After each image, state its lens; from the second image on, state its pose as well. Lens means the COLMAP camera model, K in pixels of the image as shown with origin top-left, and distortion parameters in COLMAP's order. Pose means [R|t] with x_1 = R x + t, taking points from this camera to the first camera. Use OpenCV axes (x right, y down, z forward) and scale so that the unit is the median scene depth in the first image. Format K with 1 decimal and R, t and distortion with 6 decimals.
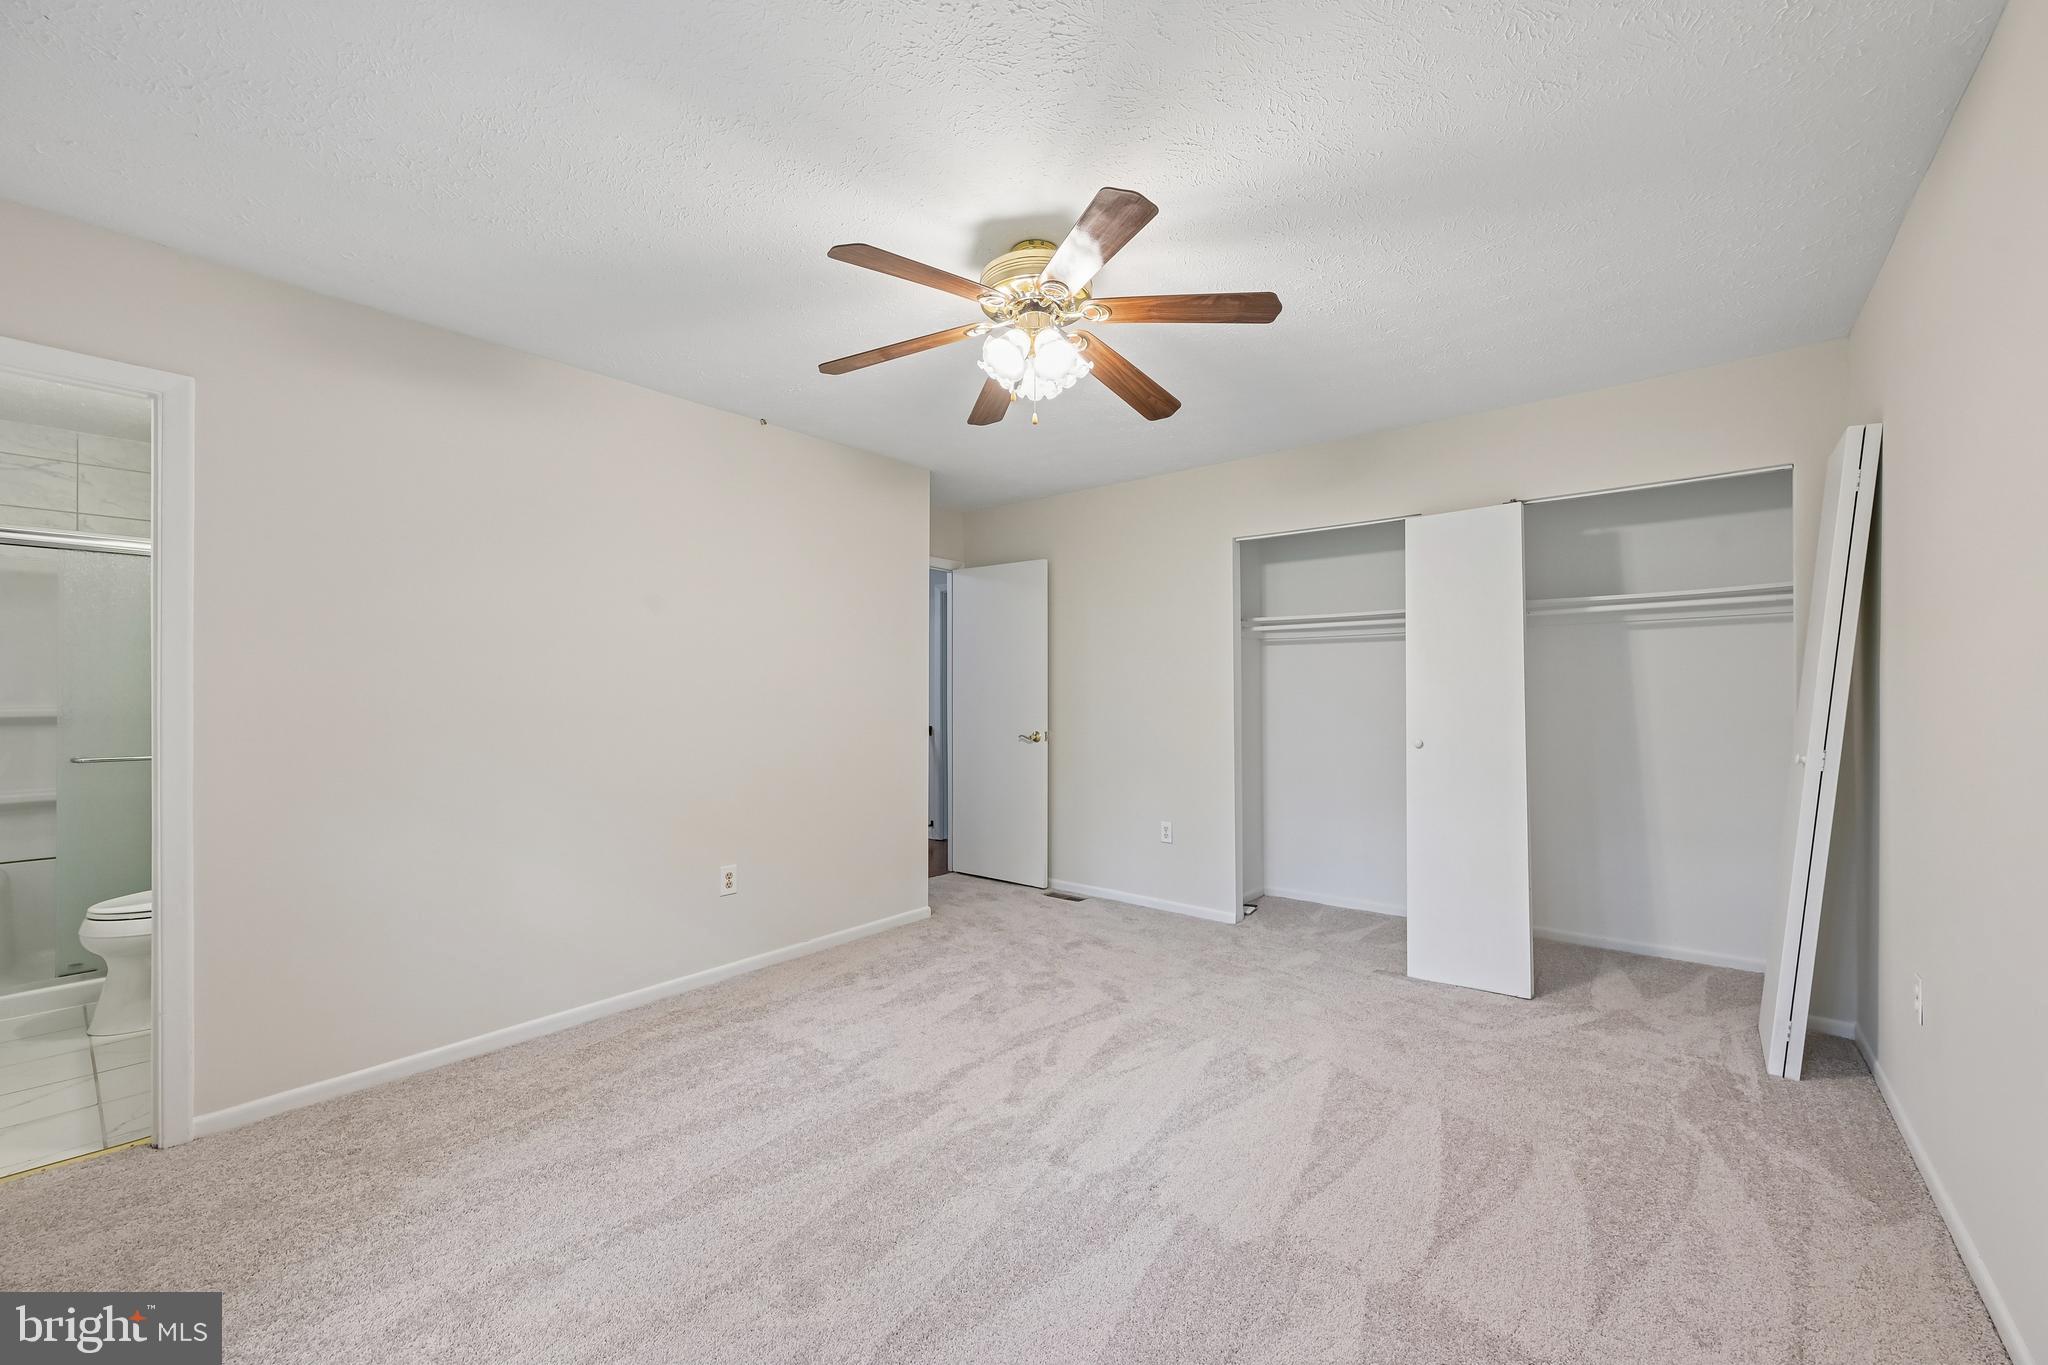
lens RADIAL K [[810.4, 0, 1033.6], [0, 810.4, 691.2], [0, 0, 1]] dist [-0.002059, 0.000070]
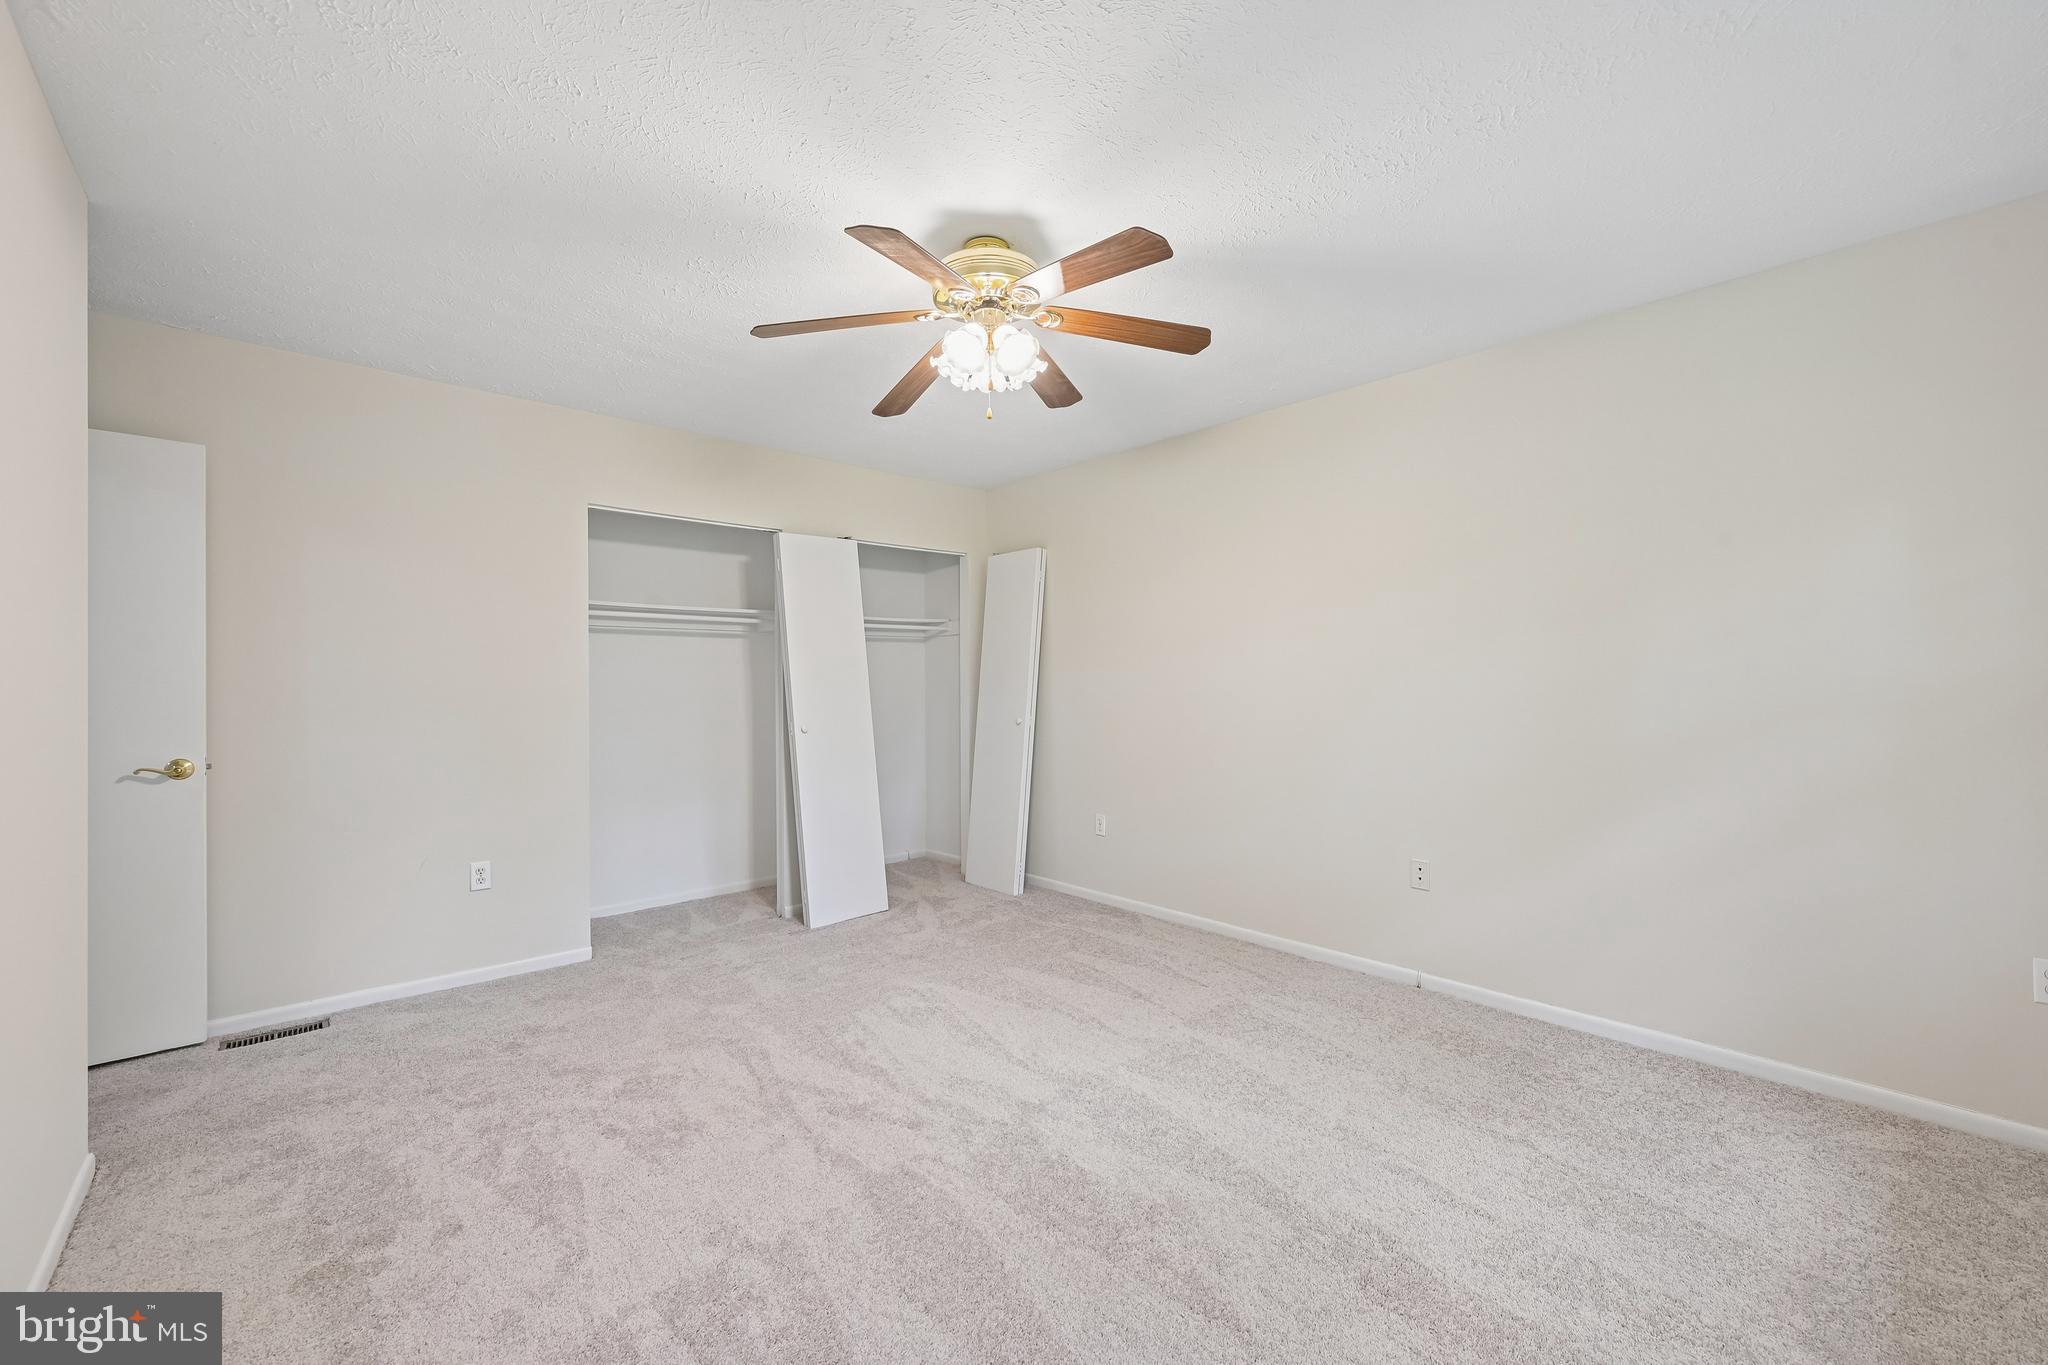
lens RADIAL K [[815.5, 0, 1024.0], [0, 815.5, 682.5], [0, 0, 1]] dist [-0.000431, 0.000051]
pose [[0.143644, 0.005636, 0.989613, -0.730169], [0.004284, 0.999971, -0.006317, 0.006871], [-0.989620, 0.005147, 0.143616, 0.585589]]
